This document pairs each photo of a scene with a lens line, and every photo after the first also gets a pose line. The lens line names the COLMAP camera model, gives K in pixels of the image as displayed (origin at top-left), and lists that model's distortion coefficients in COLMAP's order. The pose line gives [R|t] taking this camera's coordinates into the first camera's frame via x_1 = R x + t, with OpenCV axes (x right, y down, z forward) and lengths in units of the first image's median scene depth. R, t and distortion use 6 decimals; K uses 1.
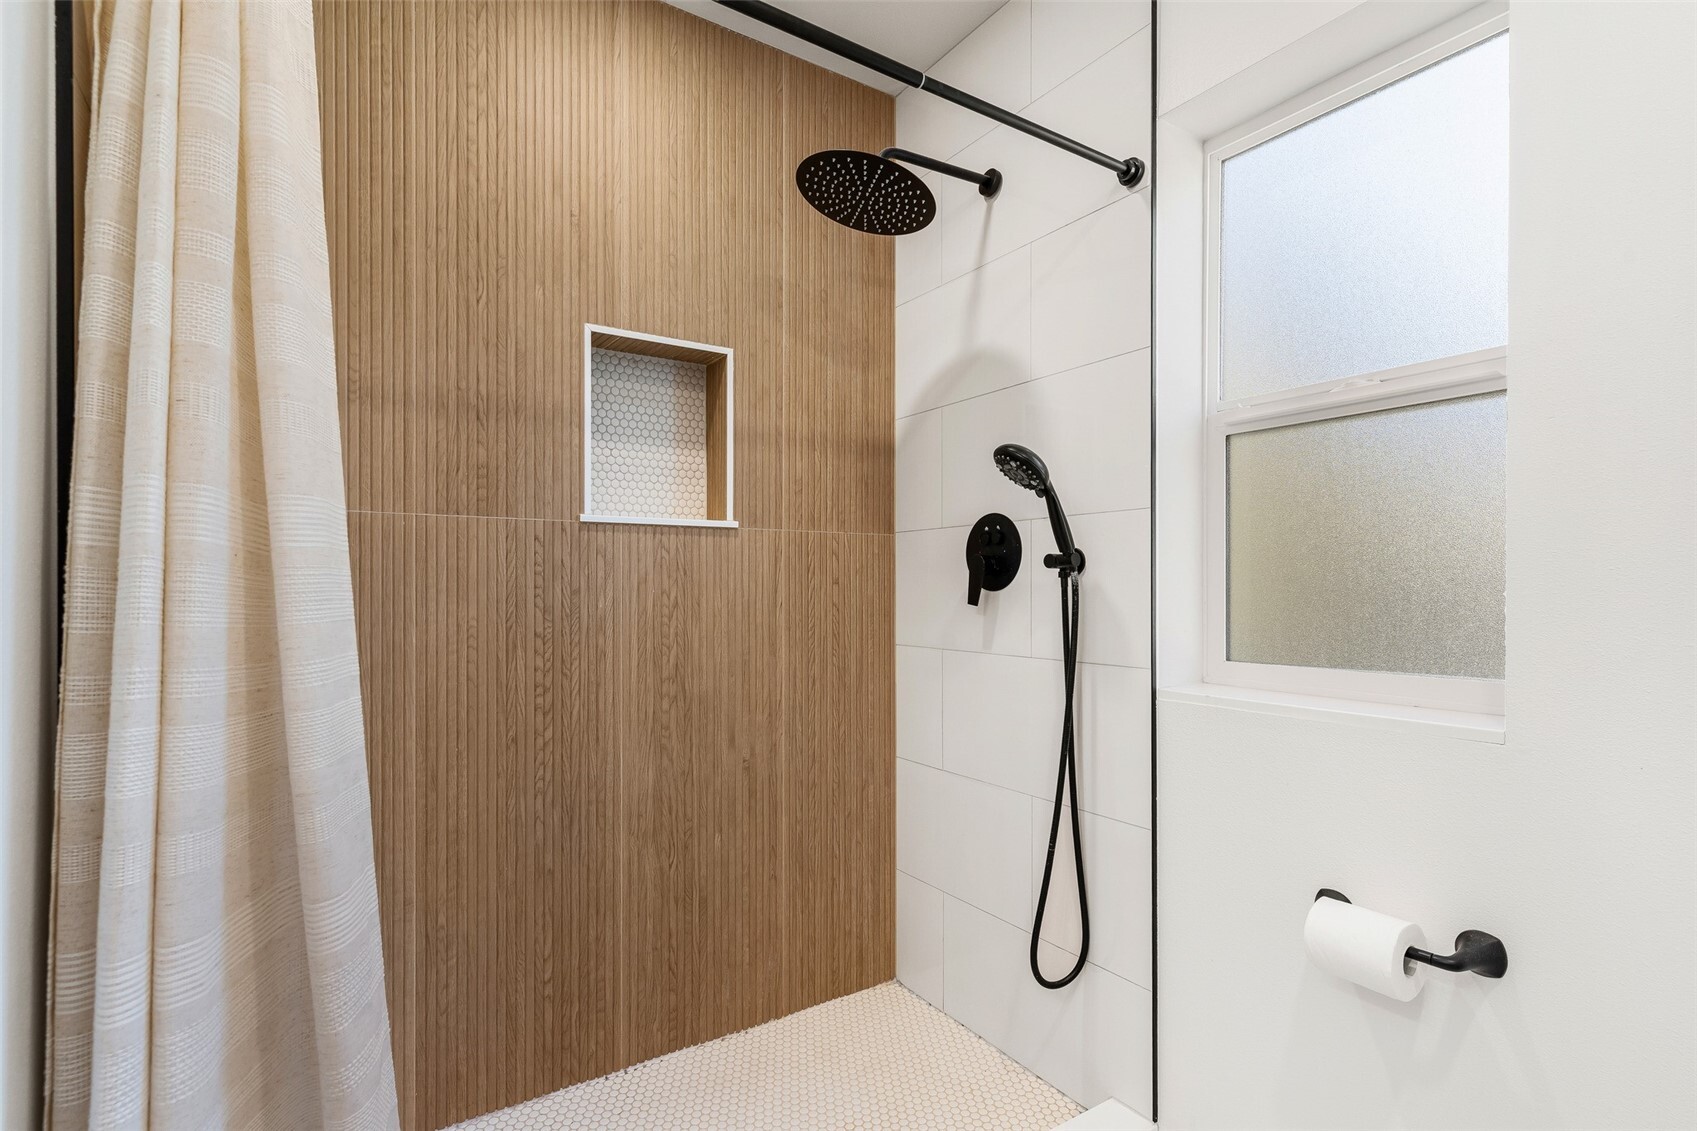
lens RADIAL K [[817.2, 0, 849.1], [0, 817.2, 575.0], [0, 0, 1]] dist [0.003040, -0.000651]
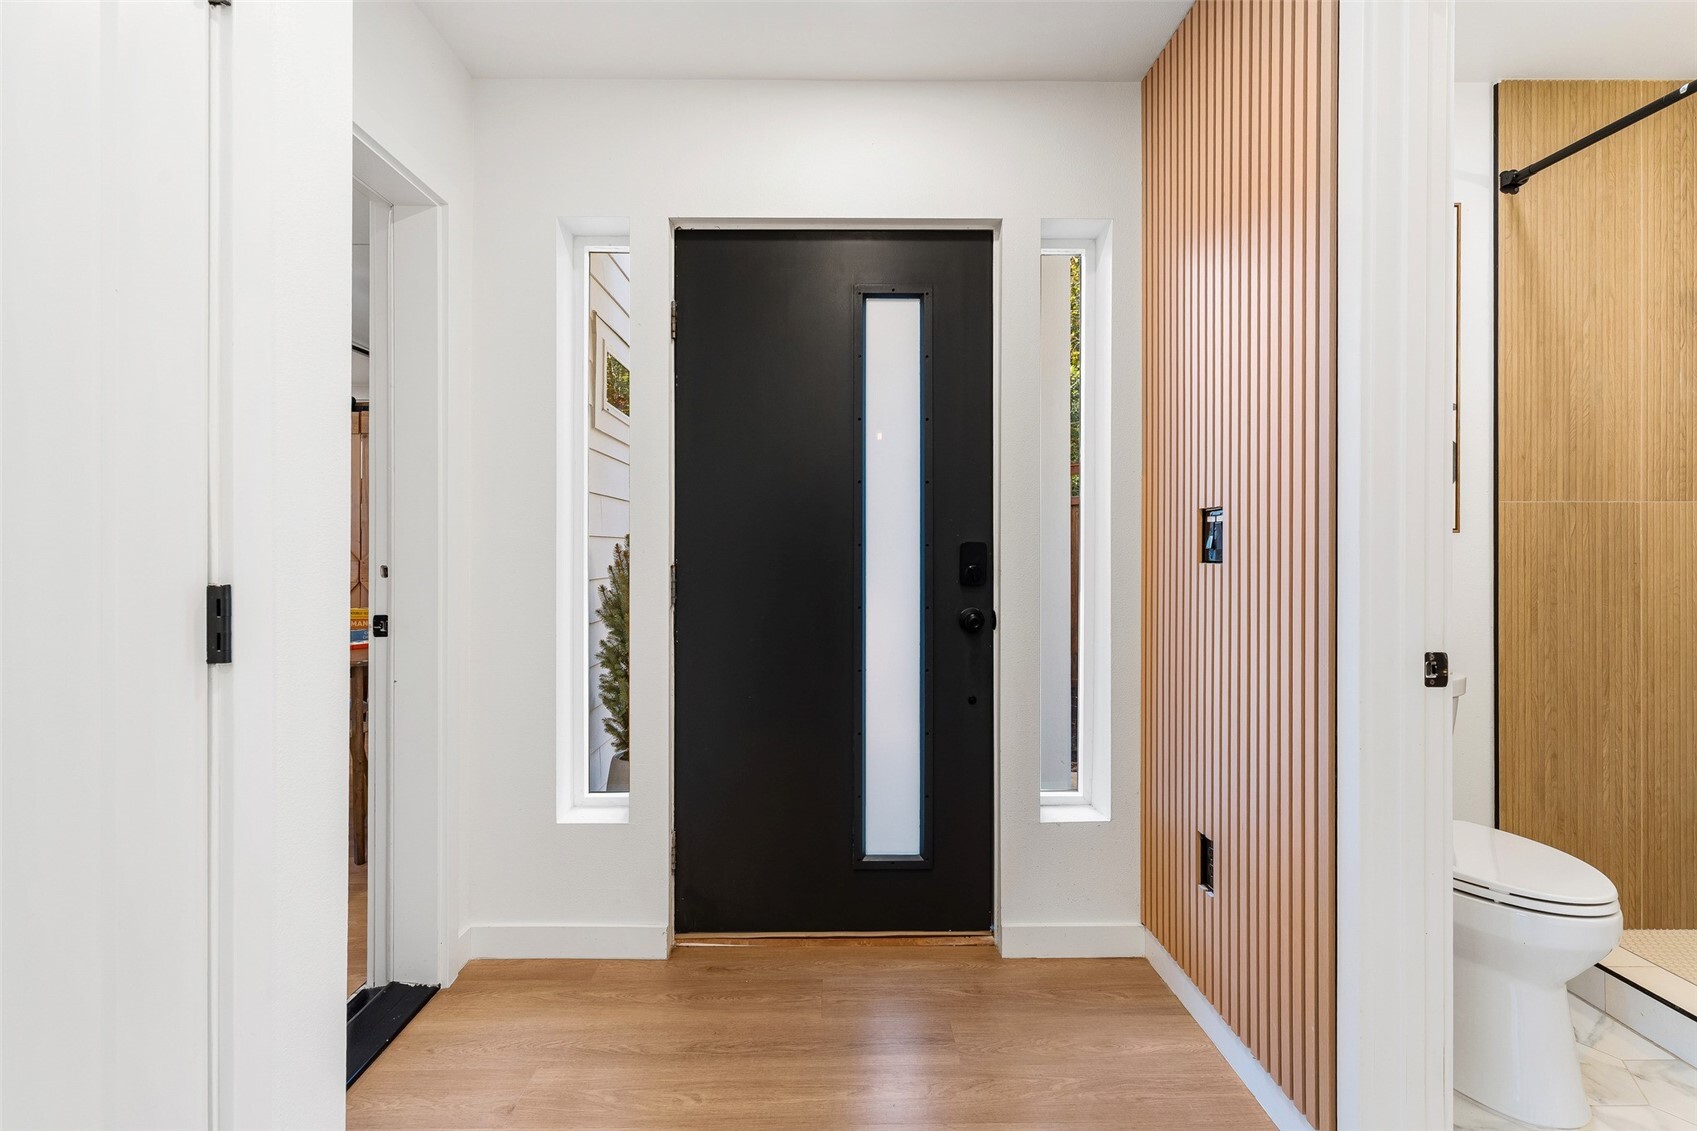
lens RADIAL K [[817.2, 0, 846.4], [0, 817.2, 558.3], [0, 0, 1]] dist [0.003040, -0.000651]
pose [[0.843790, -0.002594, -0.536668, -0.919514], [0.003416, 0.999994, 0.000537, 0.019941], [0.536663, -0.002286, 0.843794, -0.969475]]
